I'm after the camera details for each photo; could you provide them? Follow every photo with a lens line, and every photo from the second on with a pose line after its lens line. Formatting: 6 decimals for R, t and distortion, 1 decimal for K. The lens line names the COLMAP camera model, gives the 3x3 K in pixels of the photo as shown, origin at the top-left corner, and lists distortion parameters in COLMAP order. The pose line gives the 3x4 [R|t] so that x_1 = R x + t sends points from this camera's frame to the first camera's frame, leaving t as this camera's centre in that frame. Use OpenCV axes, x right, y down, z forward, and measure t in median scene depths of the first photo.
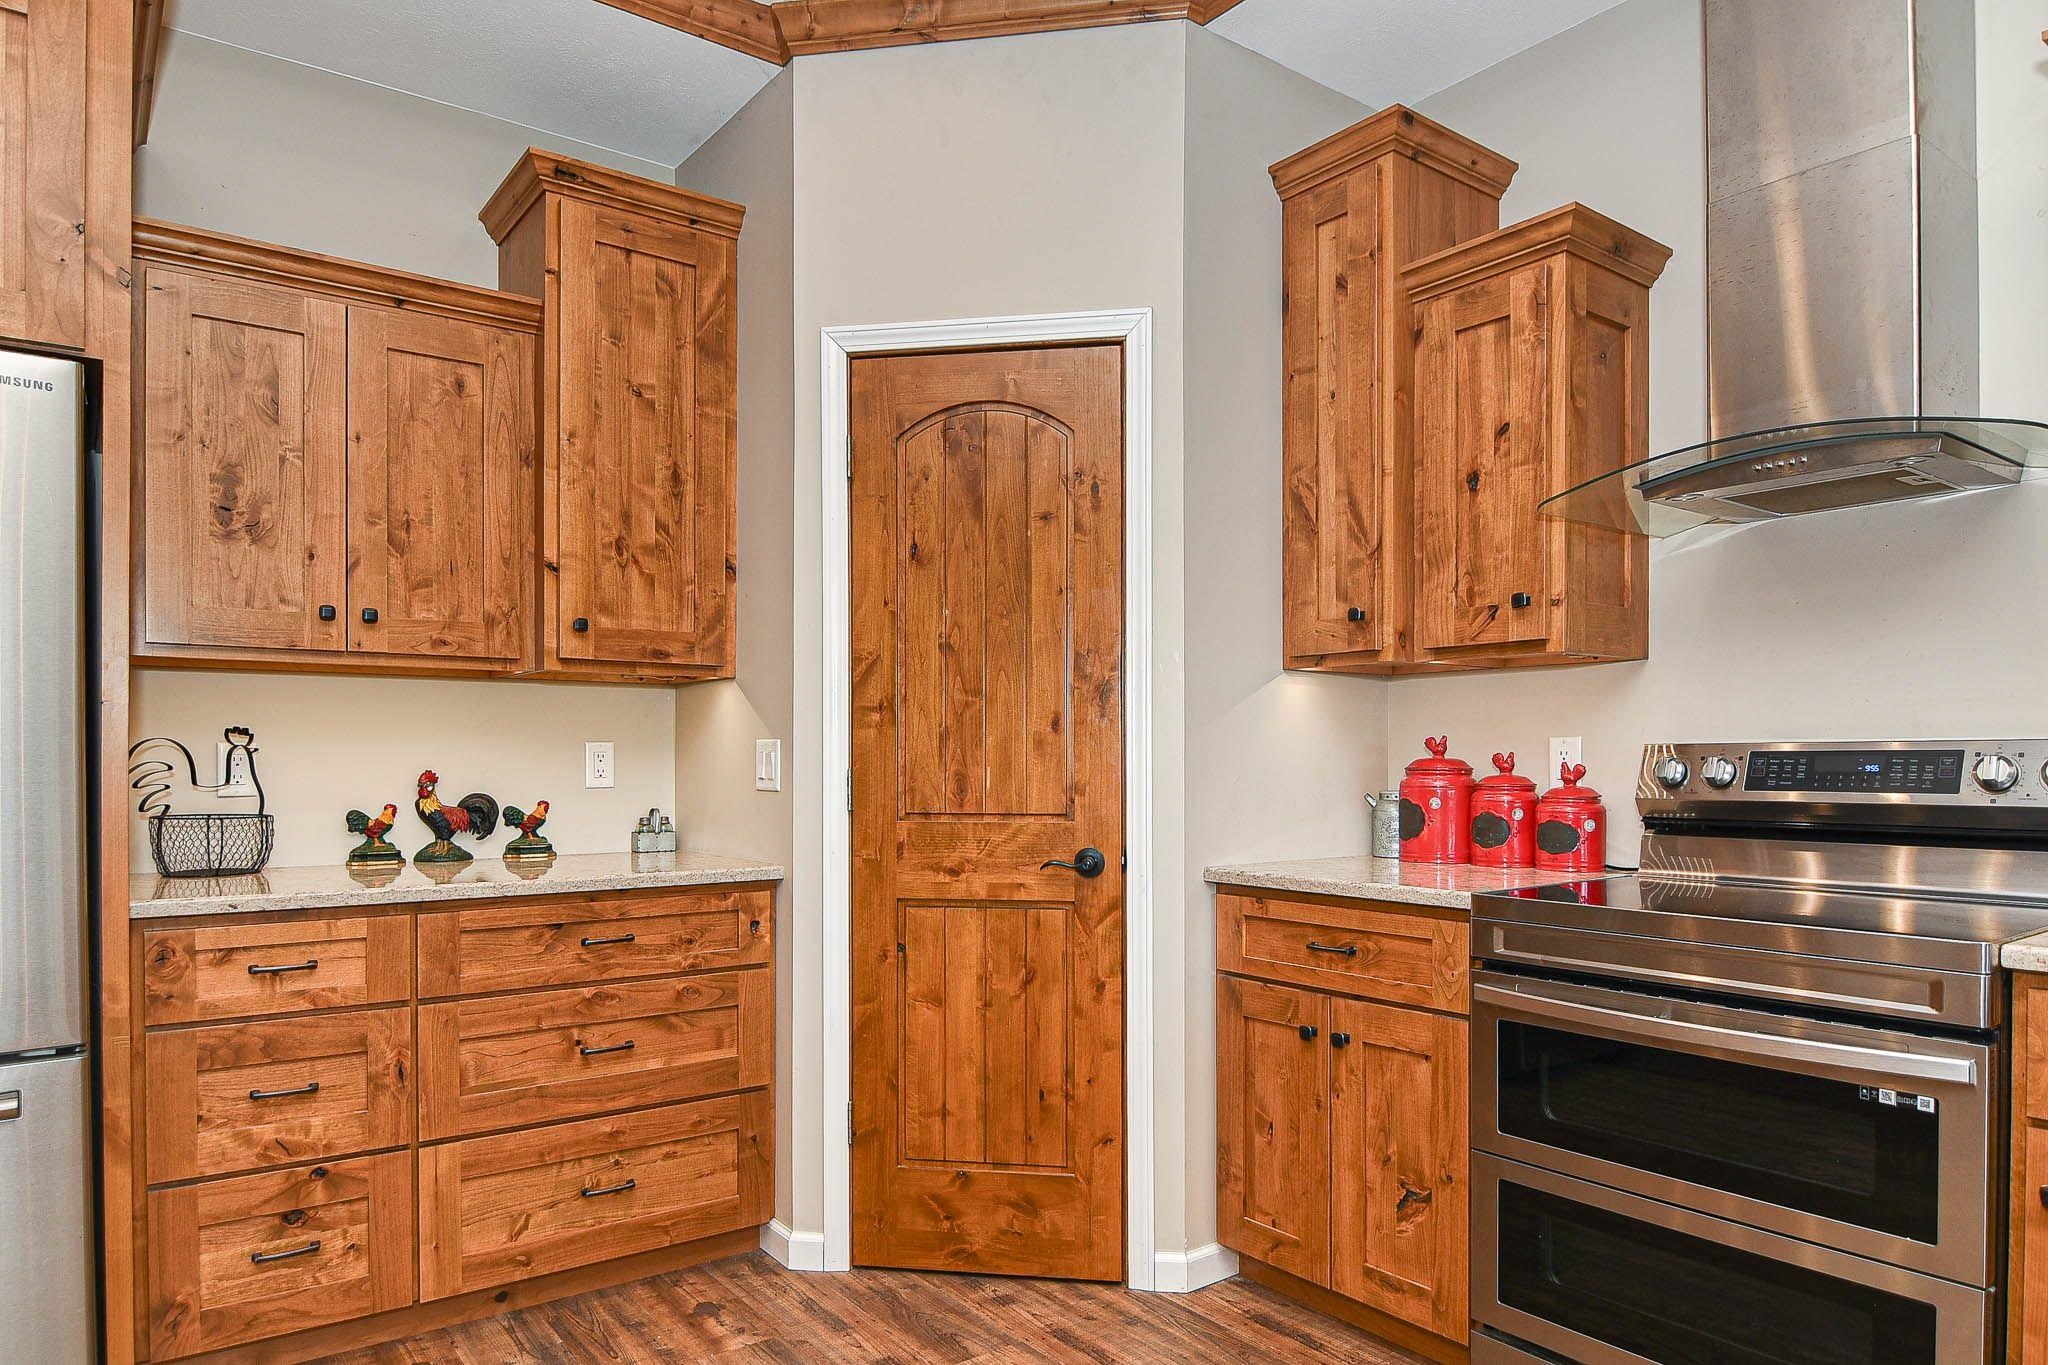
lens RADIAL K [[1275.5, 0, 1027.9], [0, 1275.5, 766.1], [0, 0, 1]] dist [-0.001346, -0.000280]
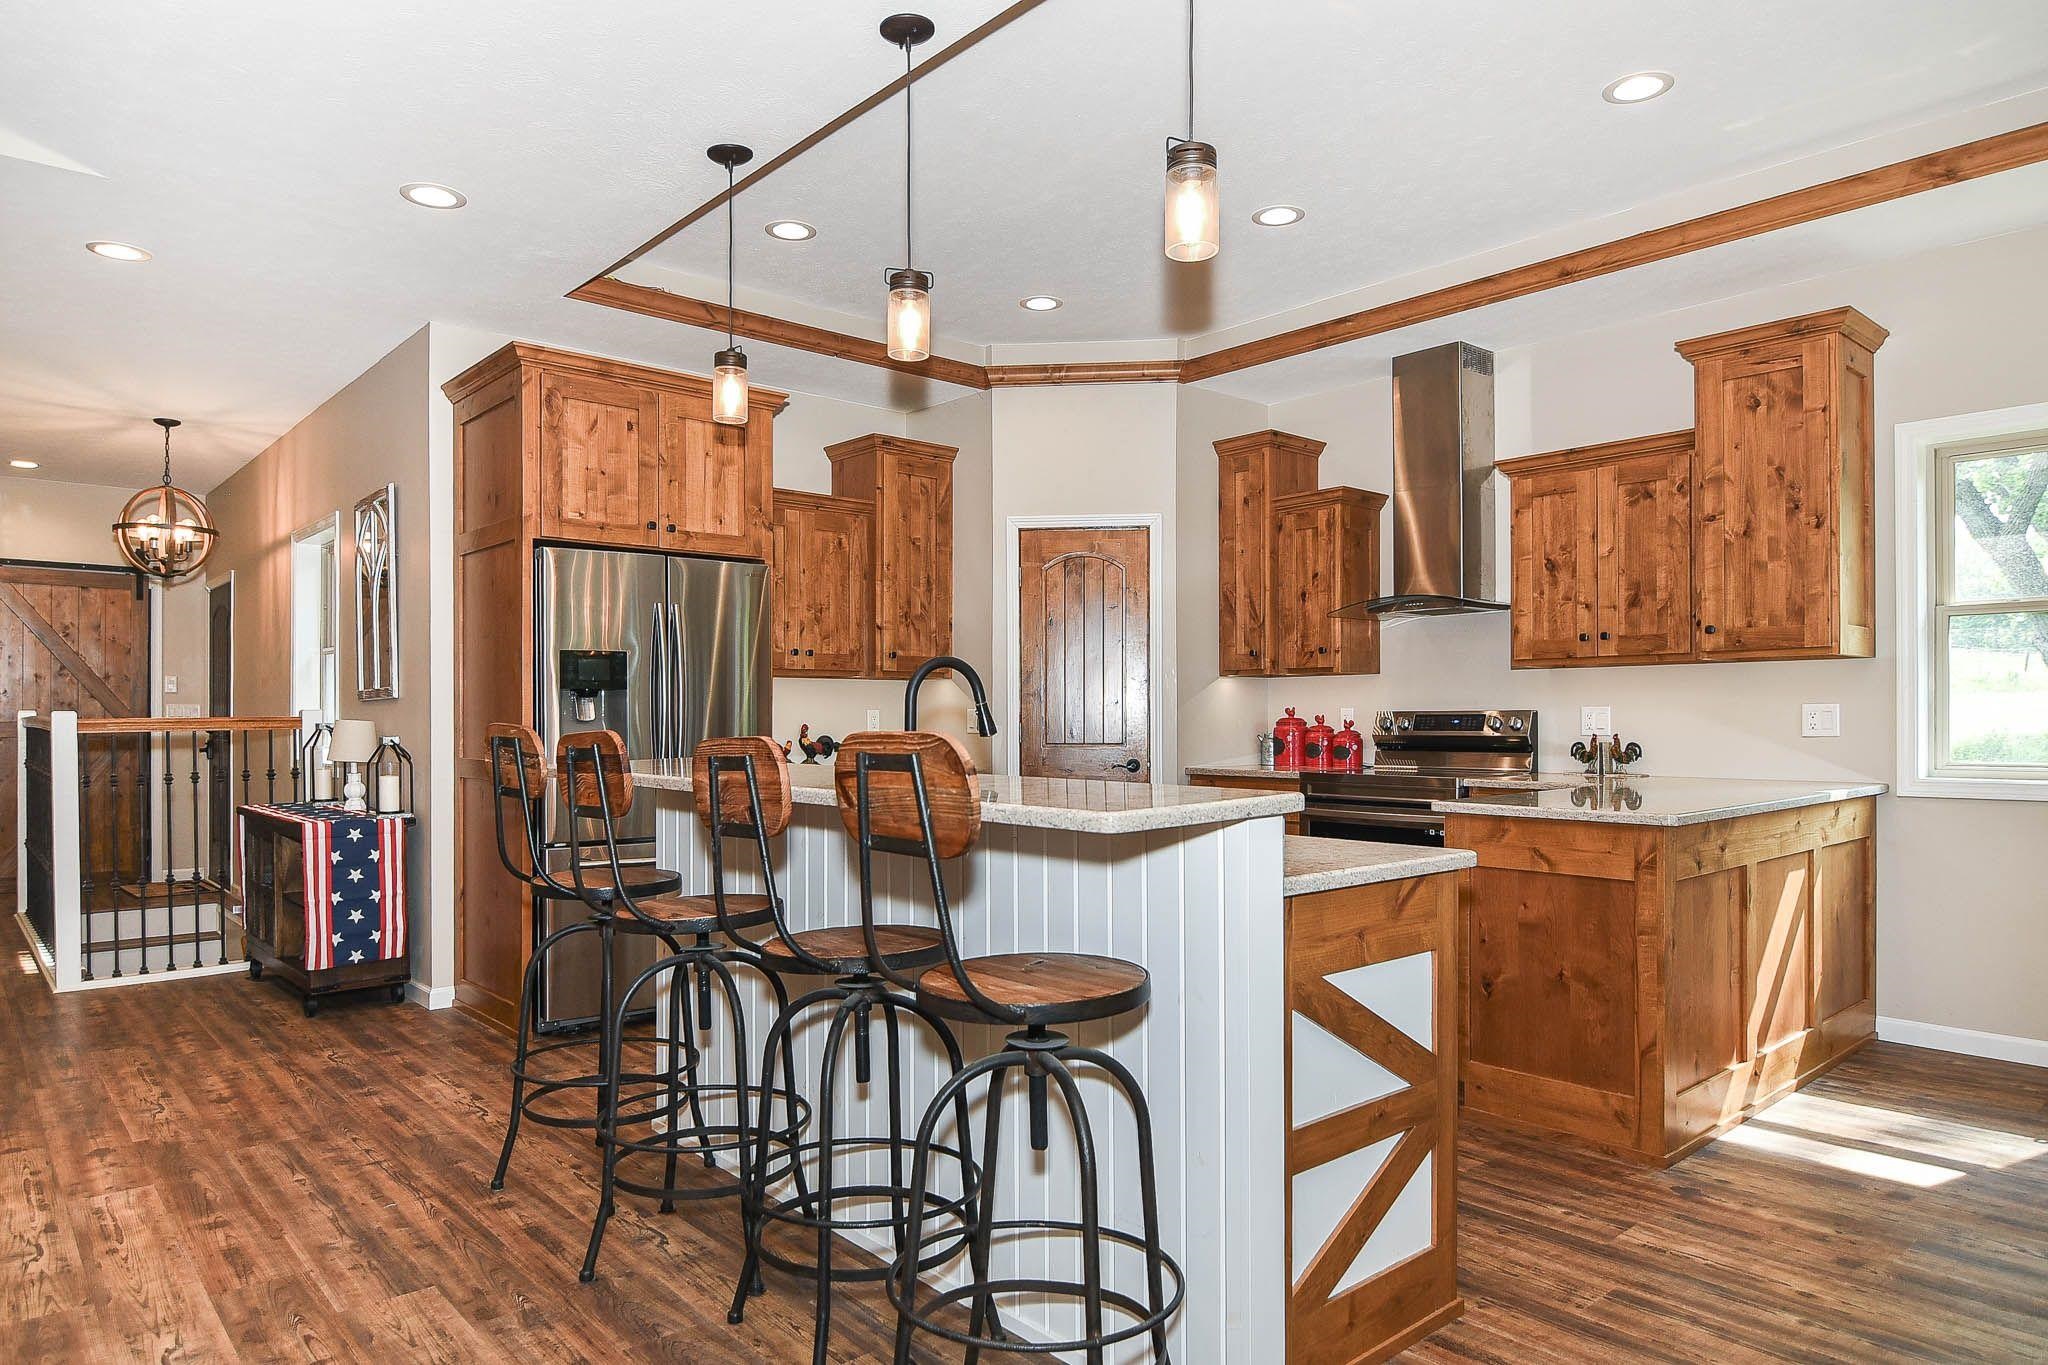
lens RADIAL K [[1261.4, 0, 1022.4], [0, 1261.4, 713.7], [0, 0, 1]] dist [0.003388, -0.017016]
pose [[0.997135, -0.001046, 0.075638, -0.306314], [0.001689, 0.999963, -0.008432, 0.004824], [-0.075626, 0.008536, 0.997100, -1.146387]]
